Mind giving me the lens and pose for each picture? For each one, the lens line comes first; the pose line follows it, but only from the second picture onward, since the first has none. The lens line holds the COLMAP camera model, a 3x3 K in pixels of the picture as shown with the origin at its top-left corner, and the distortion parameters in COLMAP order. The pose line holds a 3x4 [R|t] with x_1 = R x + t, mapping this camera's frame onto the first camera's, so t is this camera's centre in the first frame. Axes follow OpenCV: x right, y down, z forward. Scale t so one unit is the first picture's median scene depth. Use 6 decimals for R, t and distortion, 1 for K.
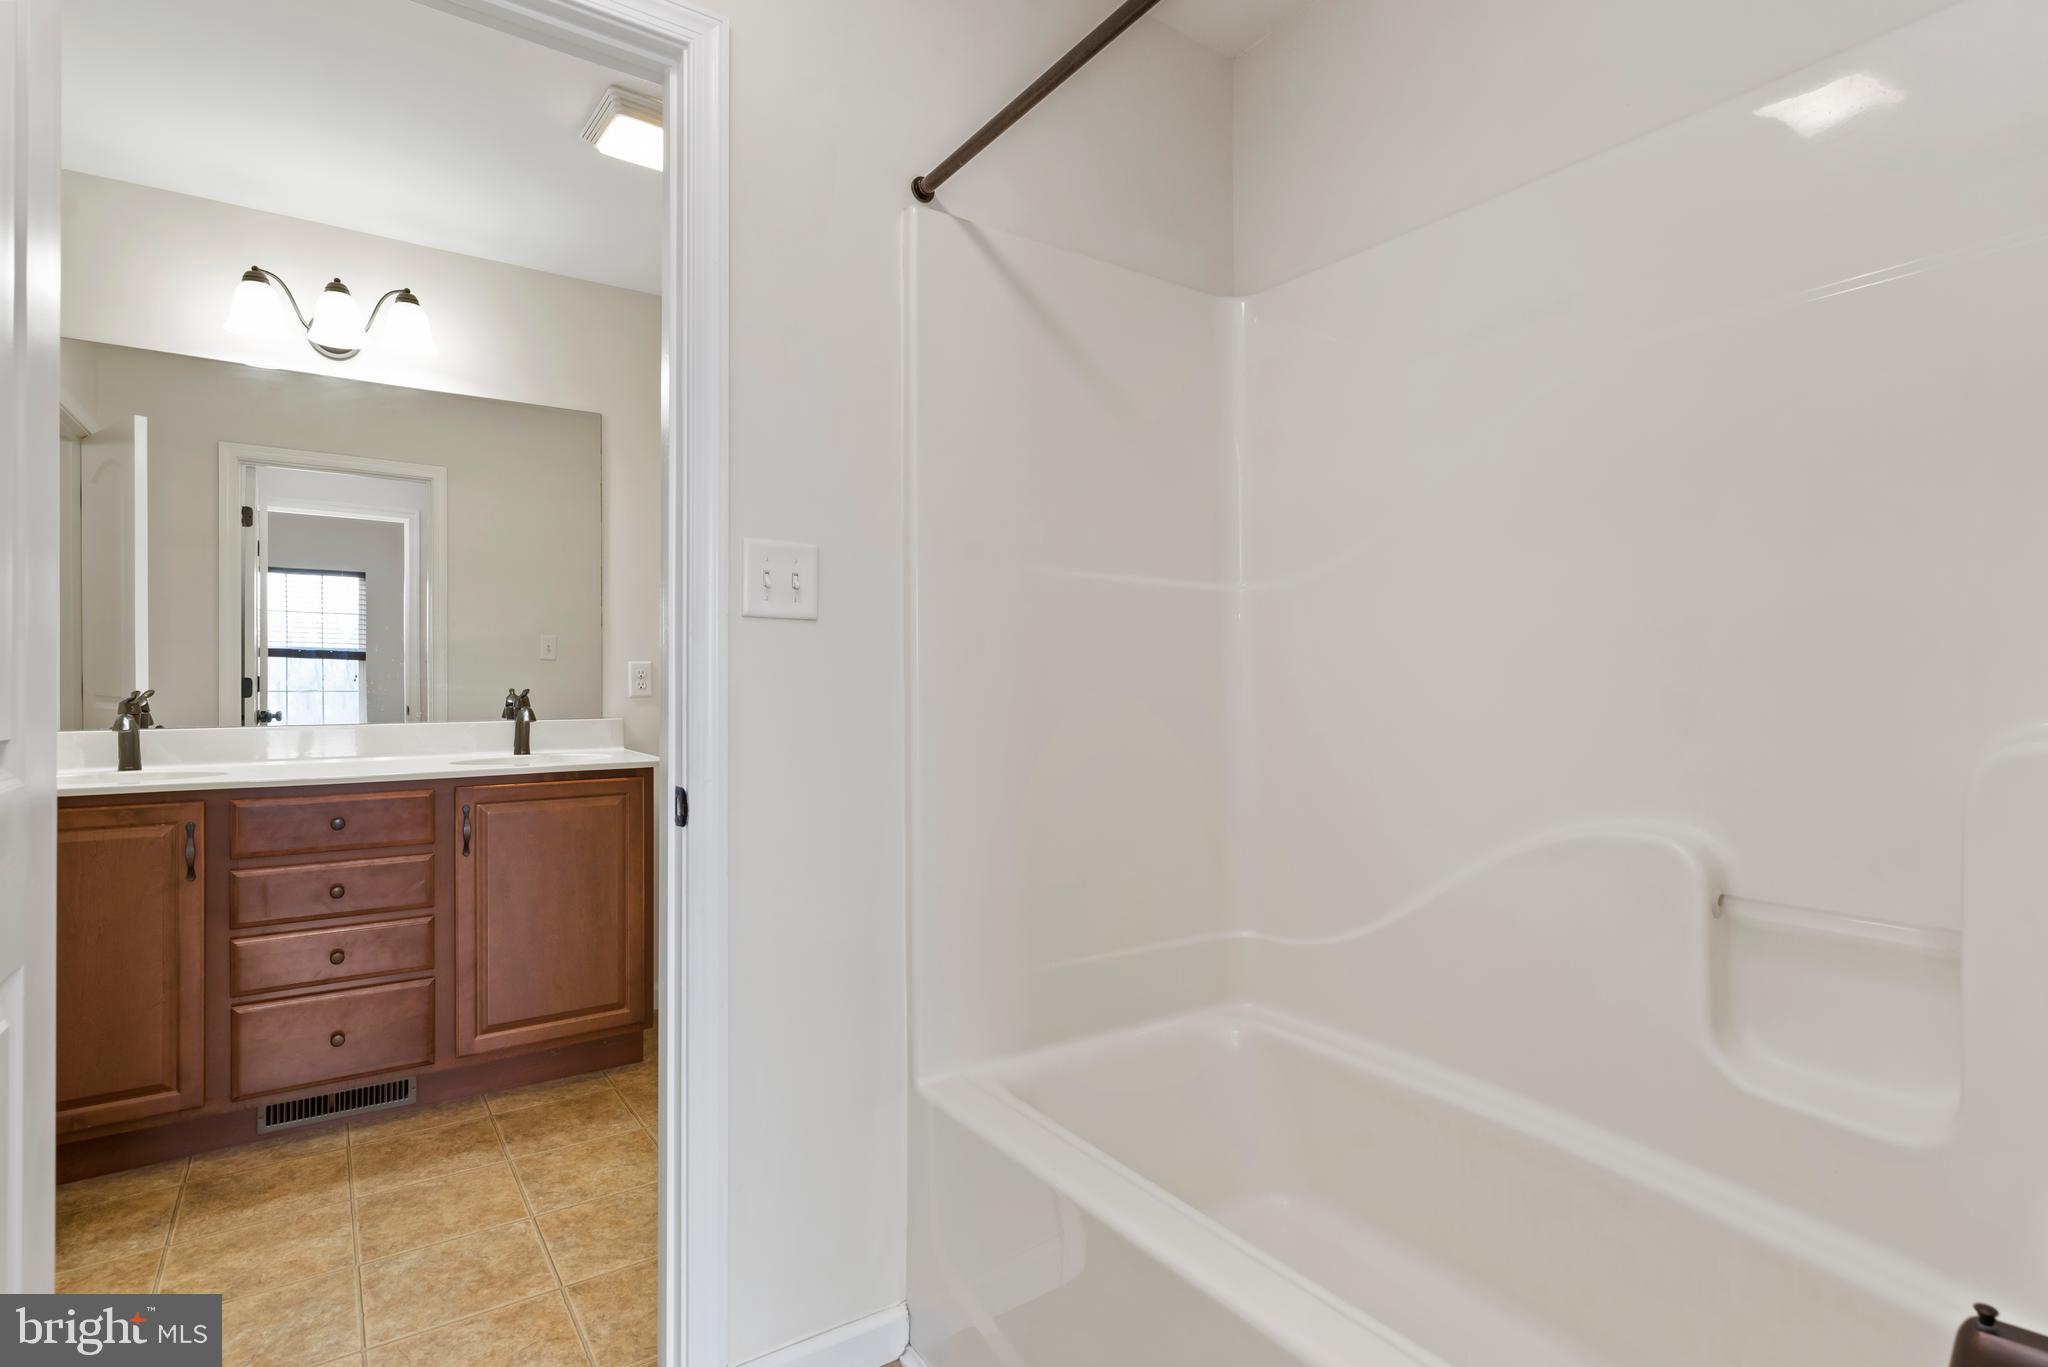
lens RADIAL K [[1000.9, 0, 1014.6], [0, 1000.9, 678.9], [0, 0, 1]] dist [0.002273, -0.000588]
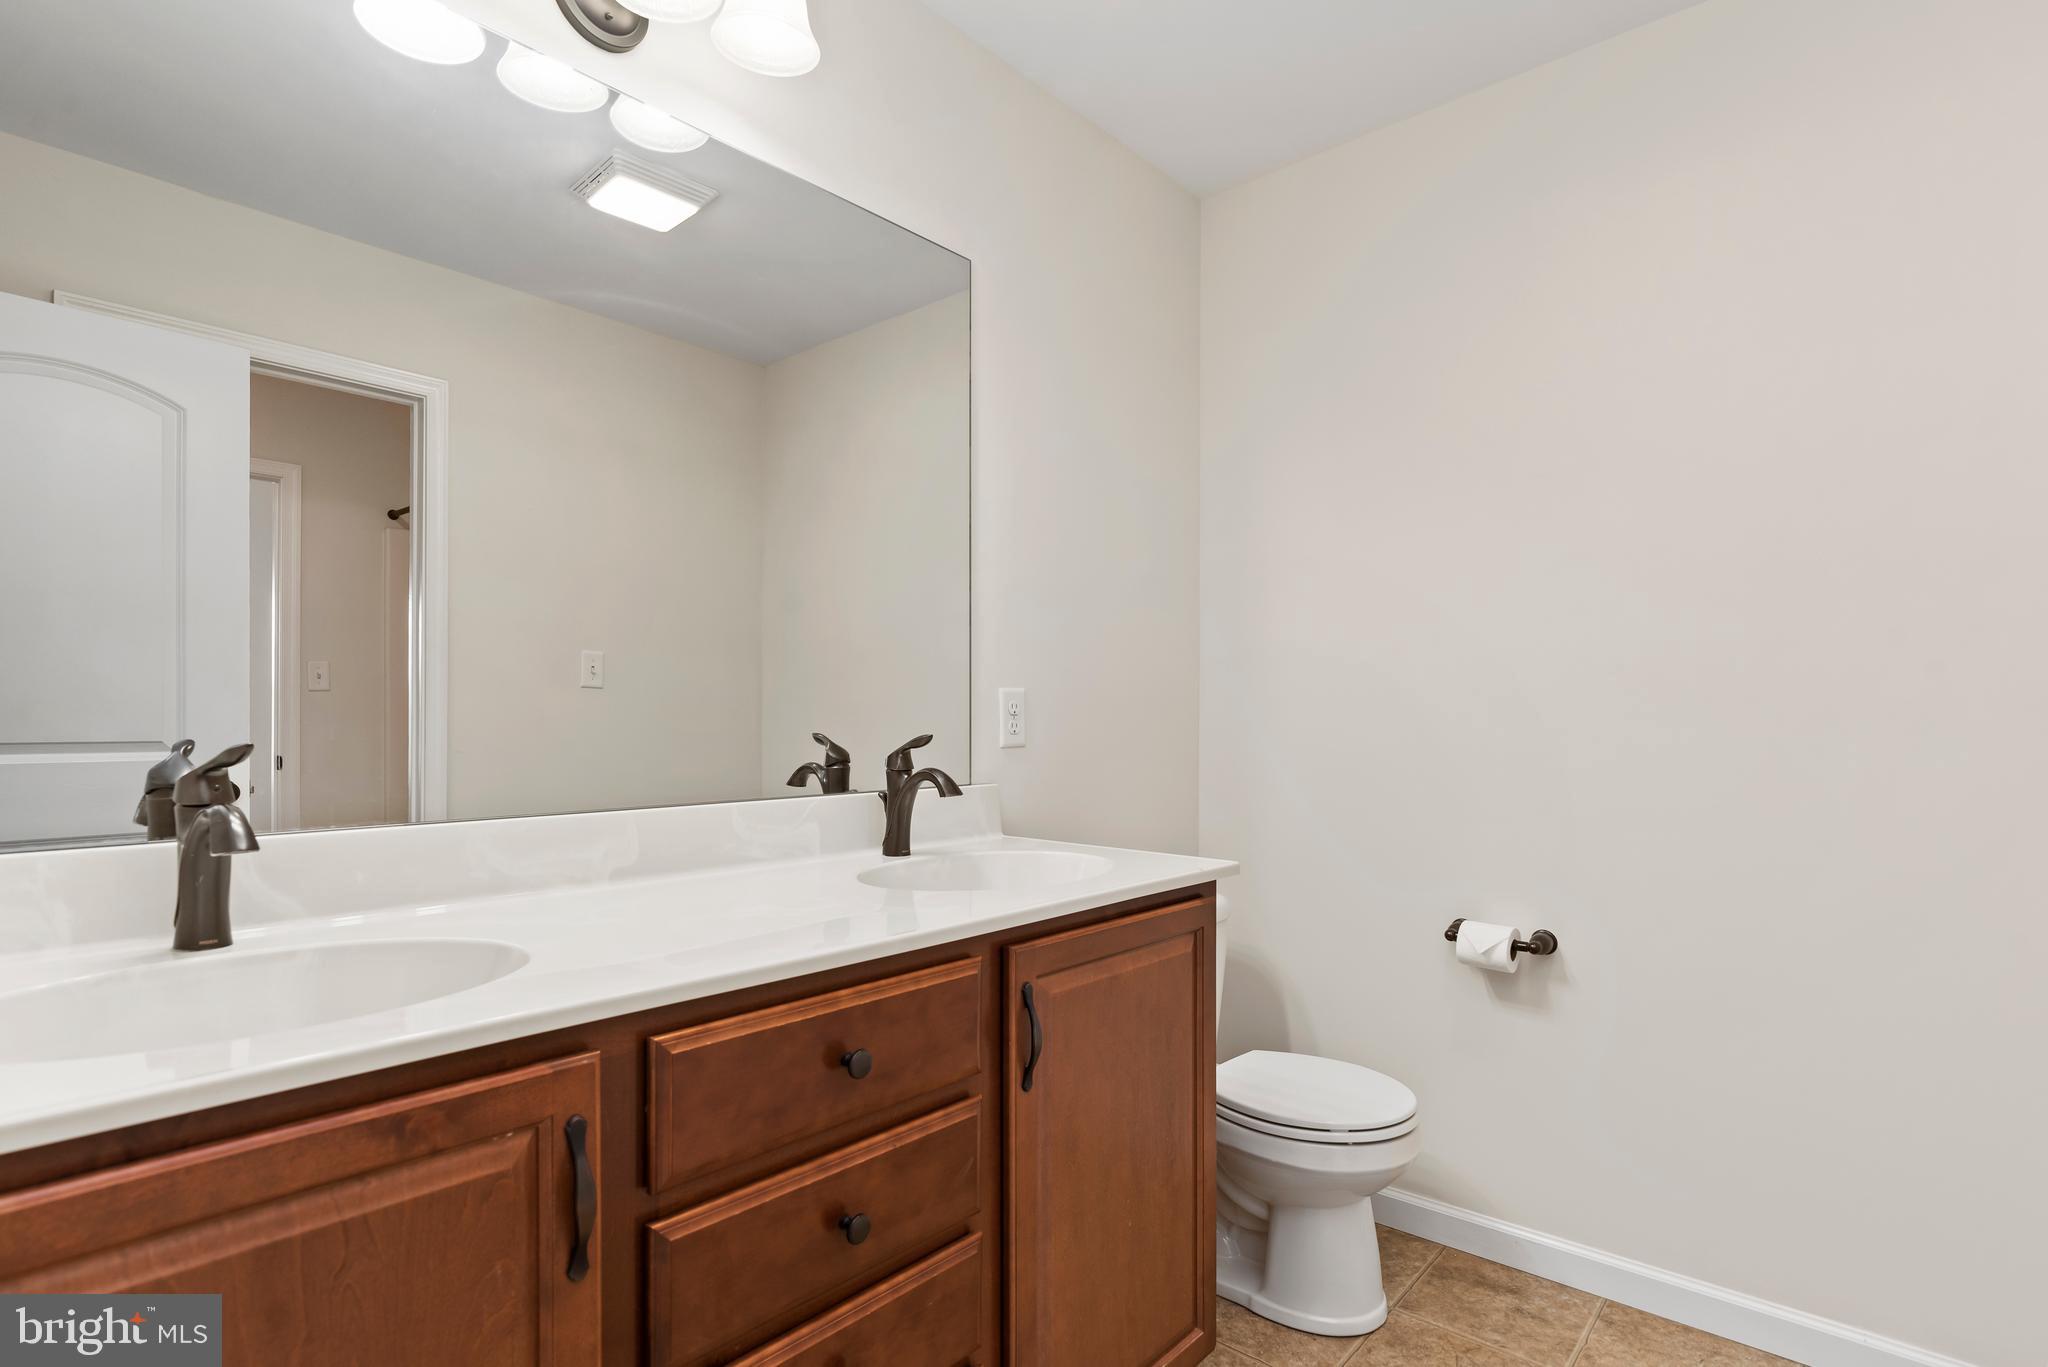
lens RADIAL K [[1000.9, 0, 1032.6], [0, 1000.9, 700.3], [0, 0, 1]] dist [0.002273, -0.000588]
pose [[0.967323, 0.008083, 0.253420, -0.678406], [-0.003295, 0.999808, -0.019315, 0.002098], [-0.253528, 0.017848, 0.967163, 0.548896]]
